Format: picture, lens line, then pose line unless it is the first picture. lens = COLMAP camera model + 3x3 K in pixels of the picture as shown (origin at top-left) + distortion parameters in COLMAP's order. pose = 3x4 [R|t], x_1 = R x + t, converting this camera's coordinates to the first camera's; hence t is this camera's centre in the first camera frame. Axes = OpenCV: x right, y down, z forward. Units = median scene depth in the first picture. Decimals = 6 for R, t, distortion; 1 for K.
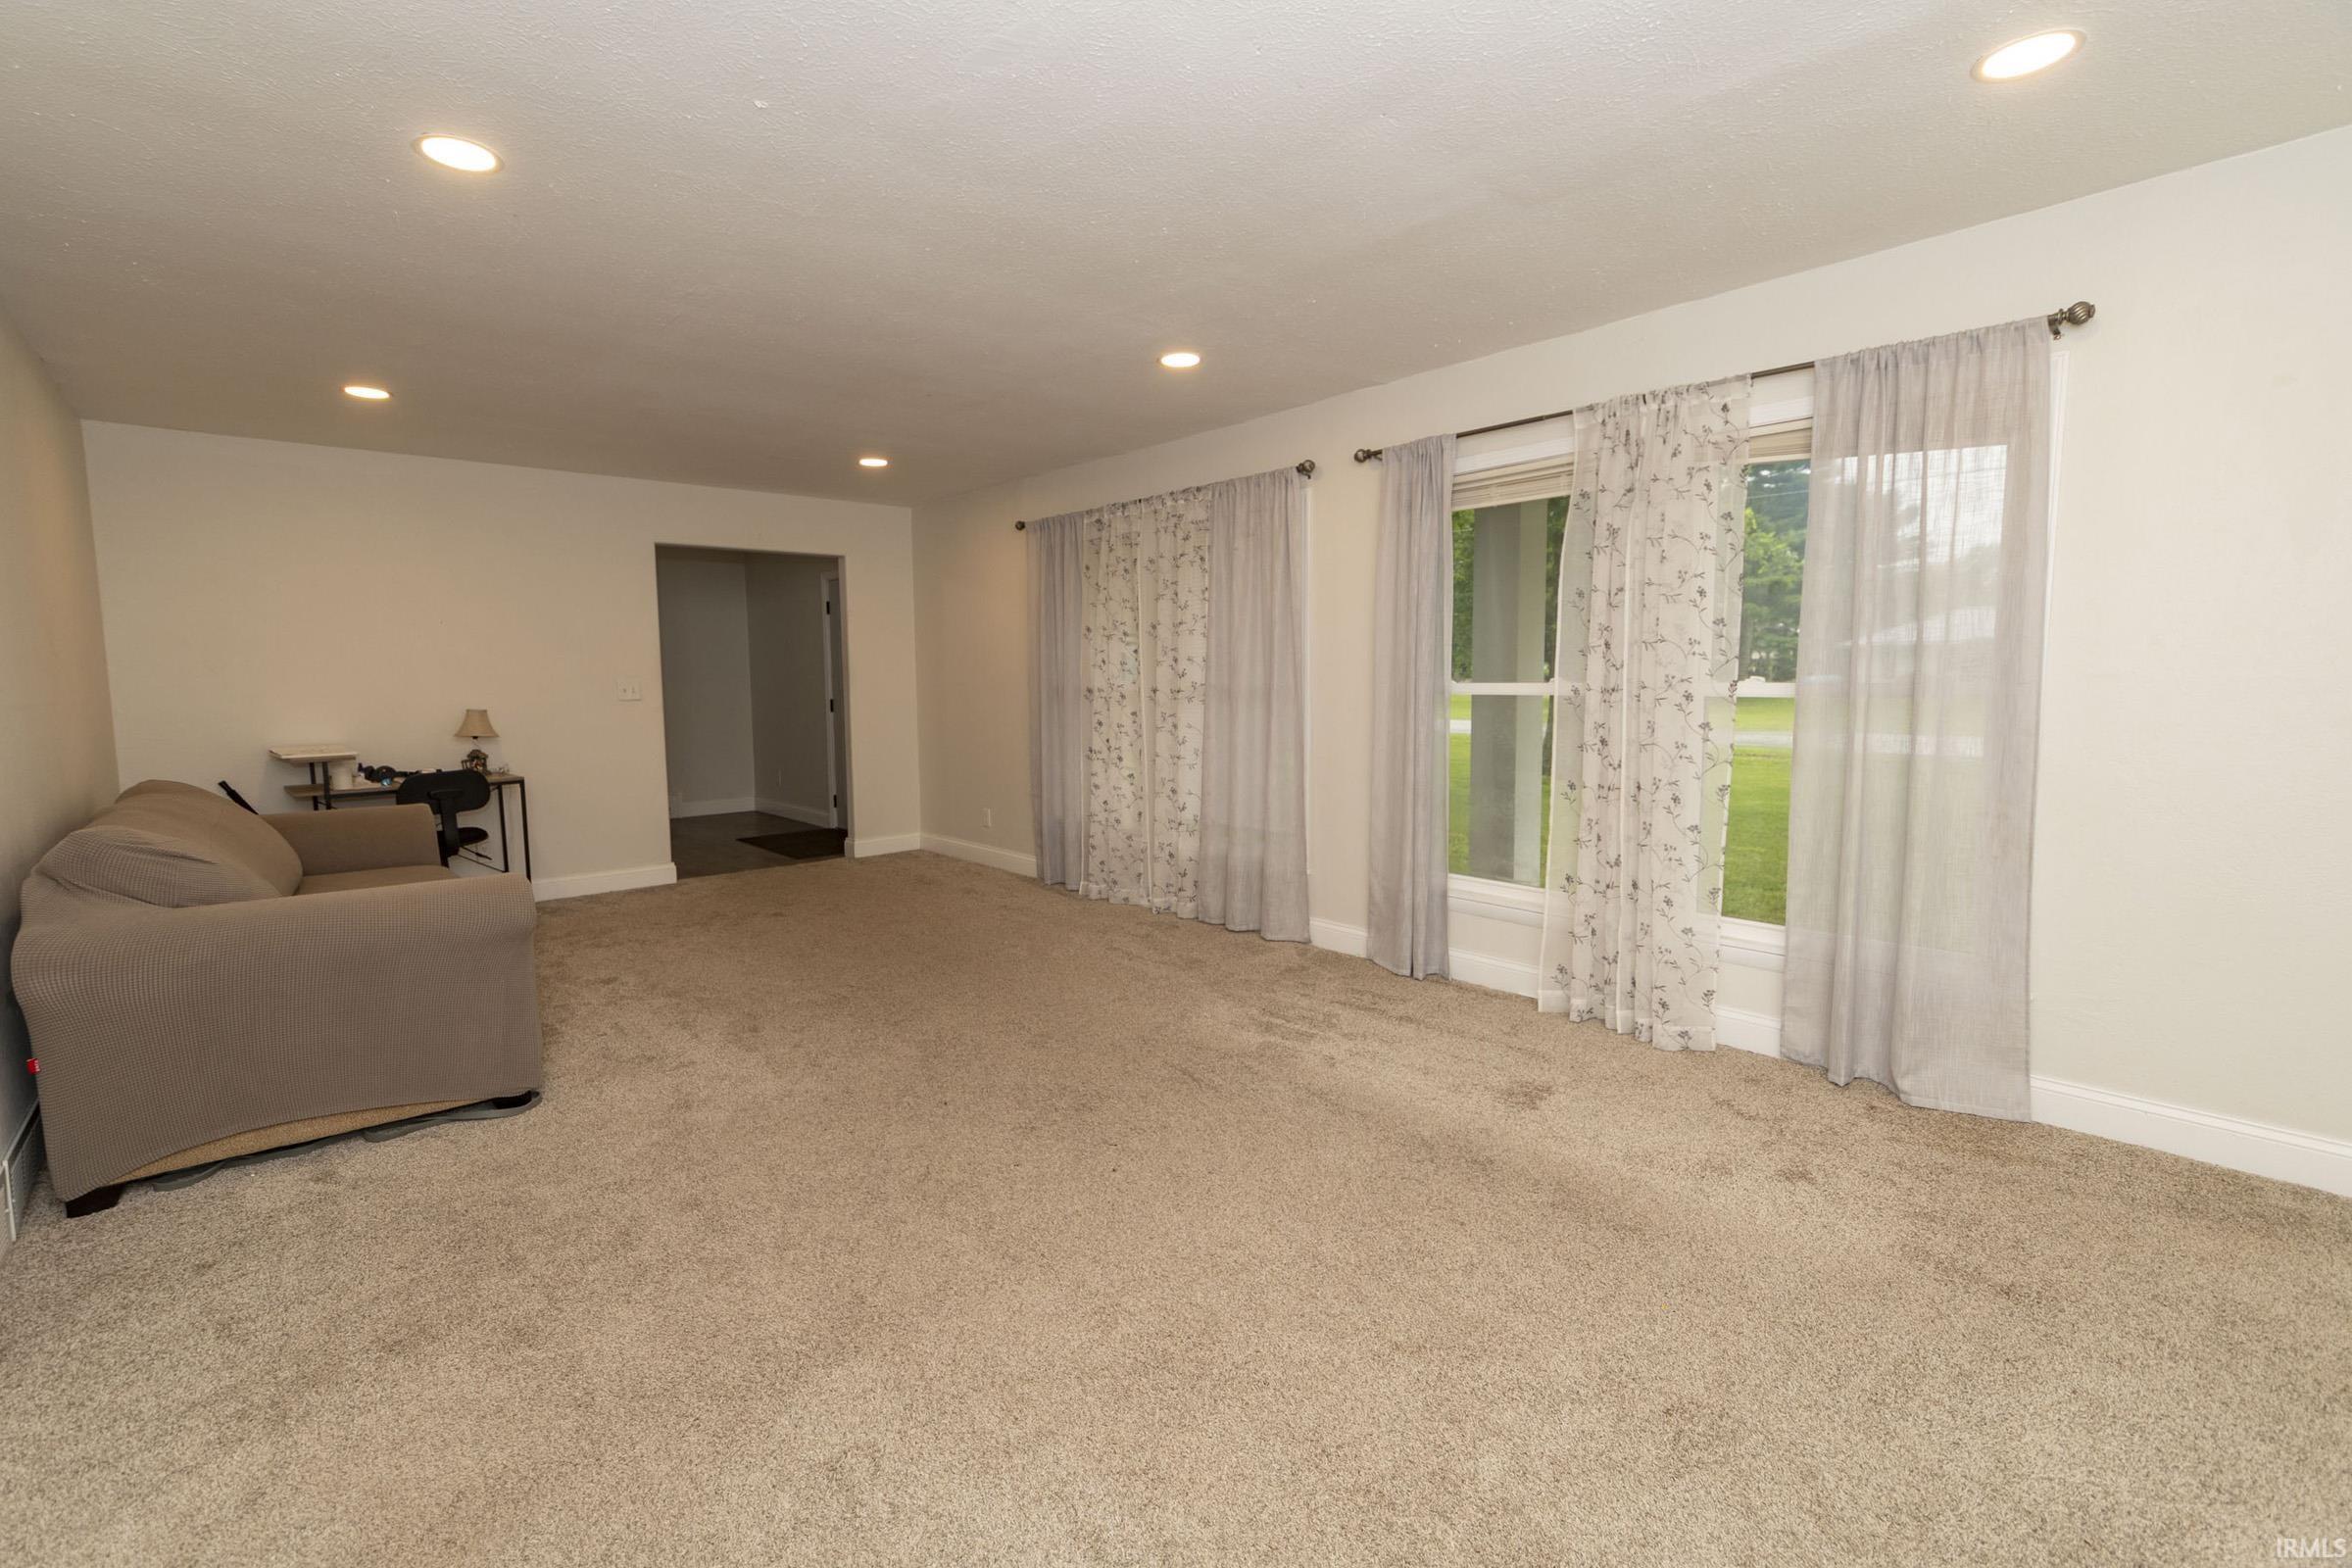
lens RADIAL K [[1036.0, 0, 1149.7], [0, 1036.0, 768.0], [0, 0, 1]] dist [-0.002043, -0.000216]
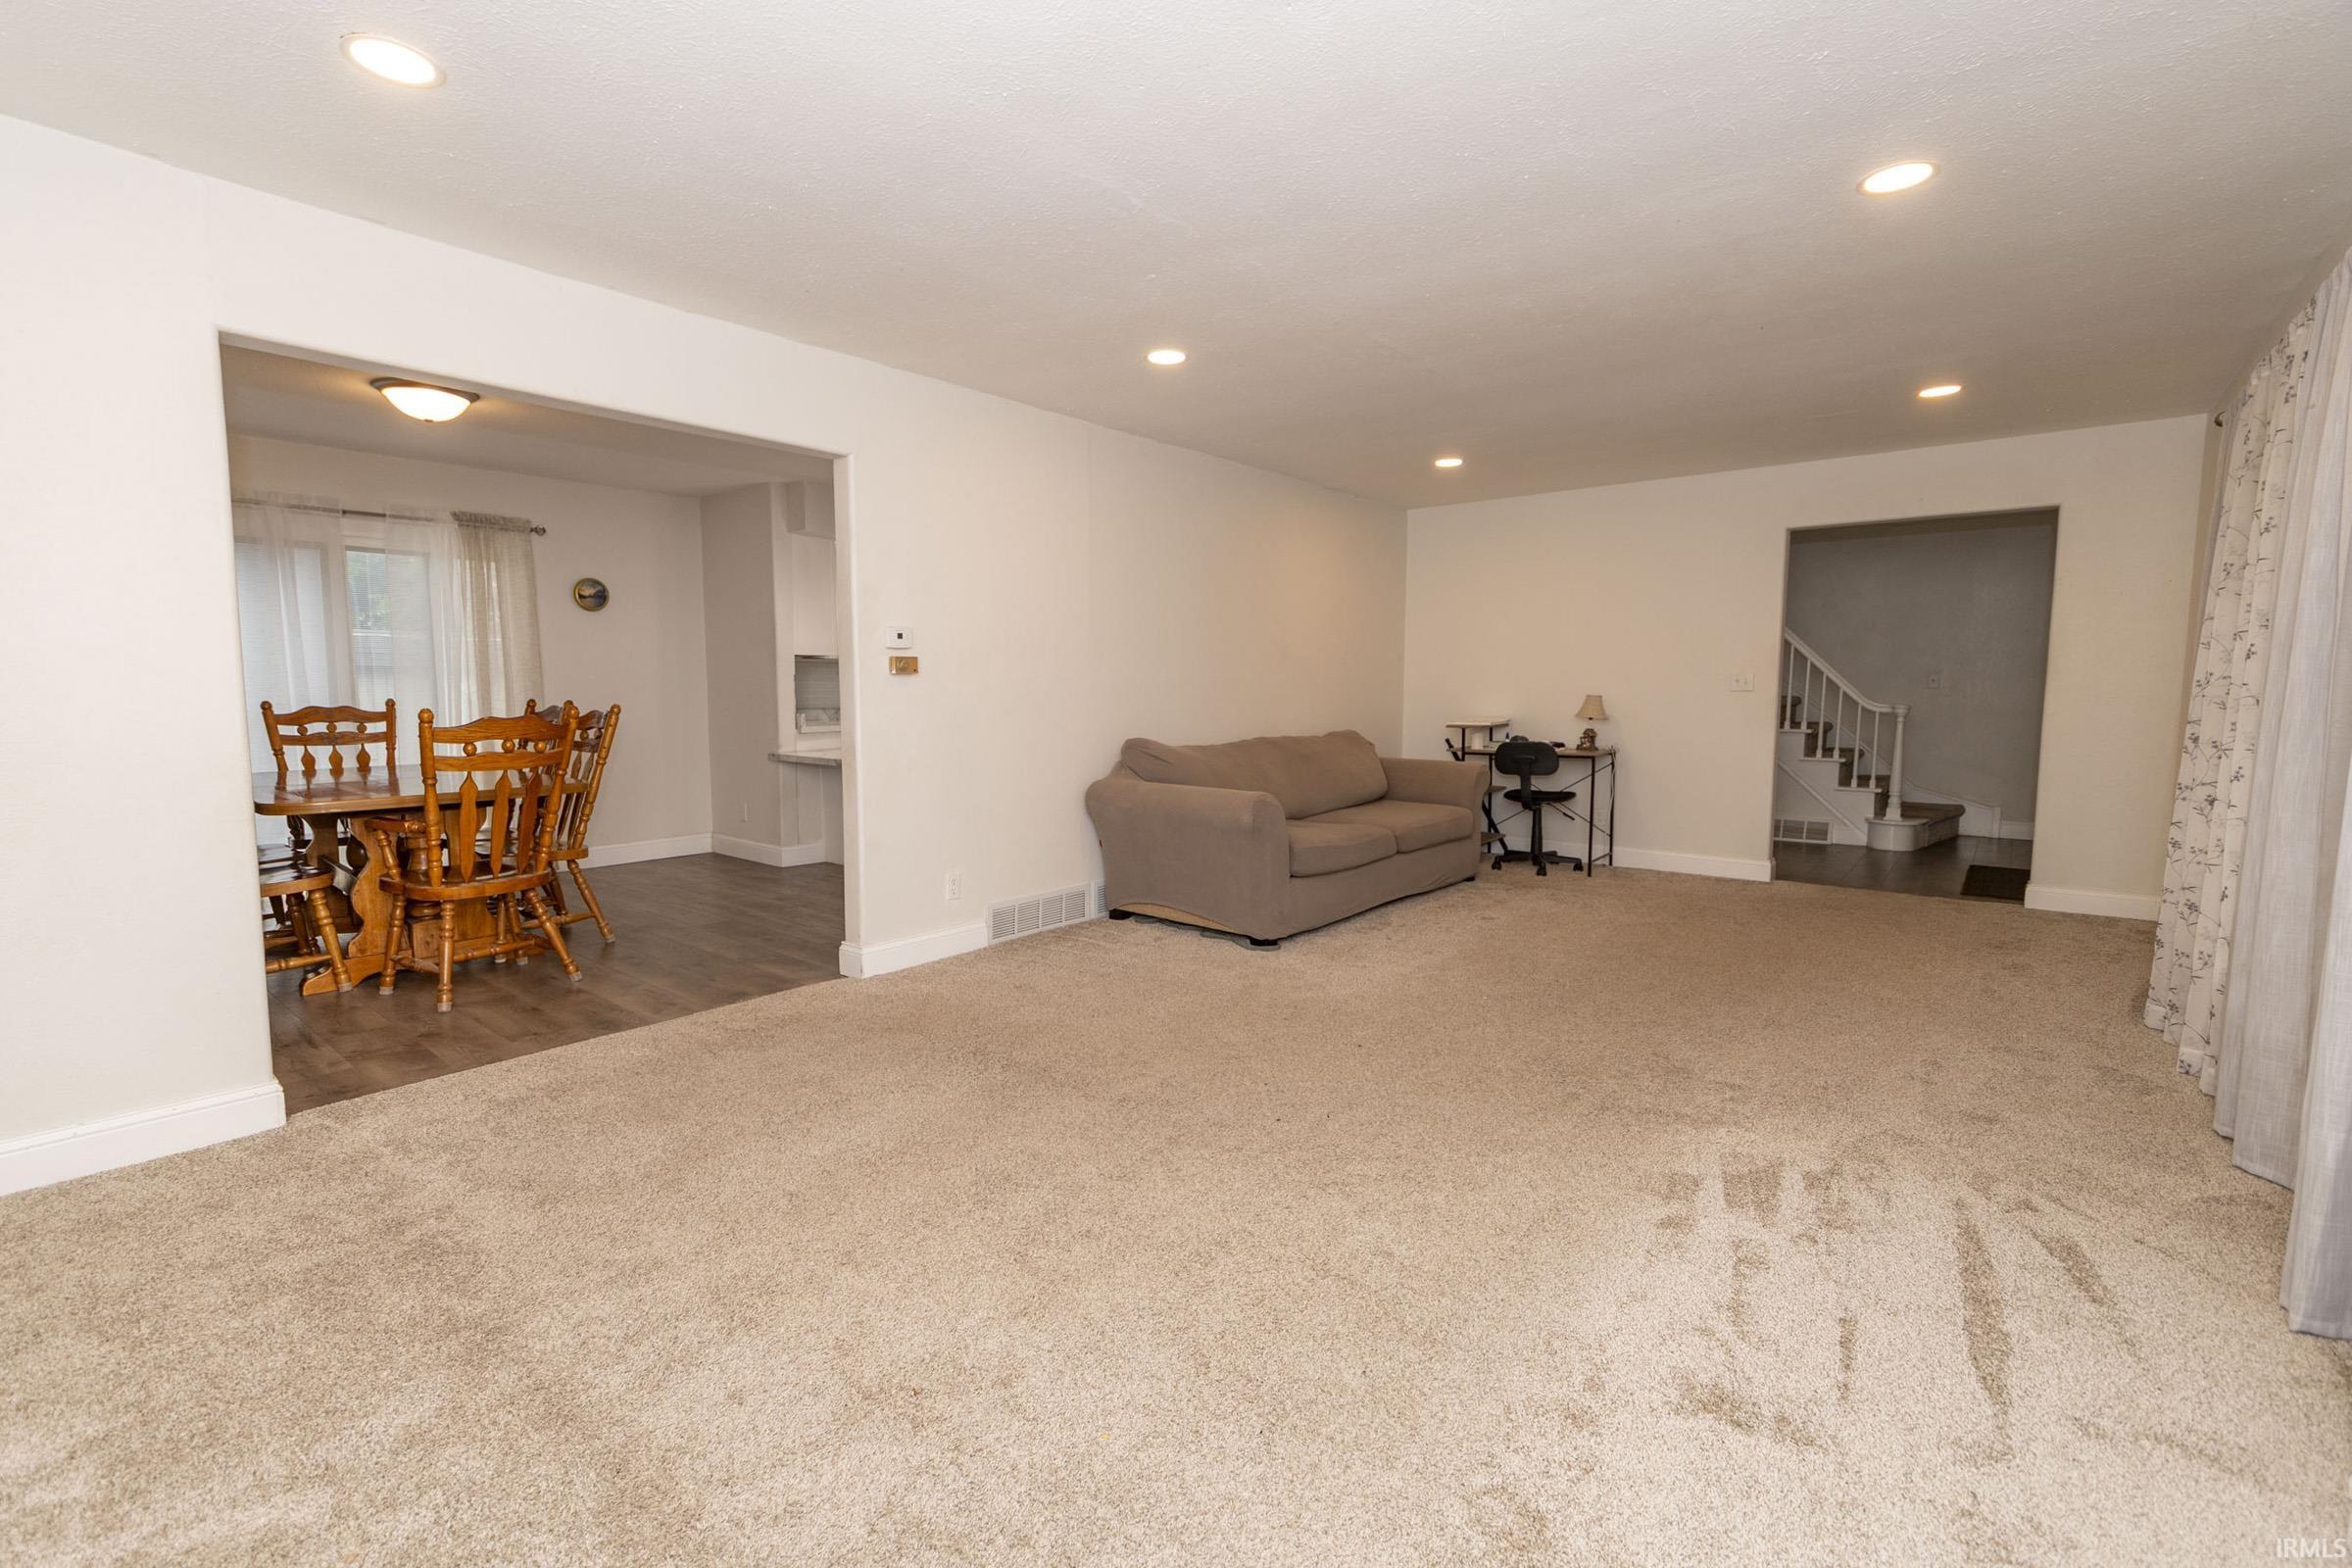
lens RADIAL K [[1036.0, 0, 1149.7], [0, 1036.0, 768.0], [0, 0, 1]] dist [-0.002043, -0.000216]
pose [[0.147466, 0.091192, -0.984854, 0.499789], [-0.090176, 0.992833, 0.078428, -0.022376], [0.984948, 0.077245, 0.154633, 0.350313]]
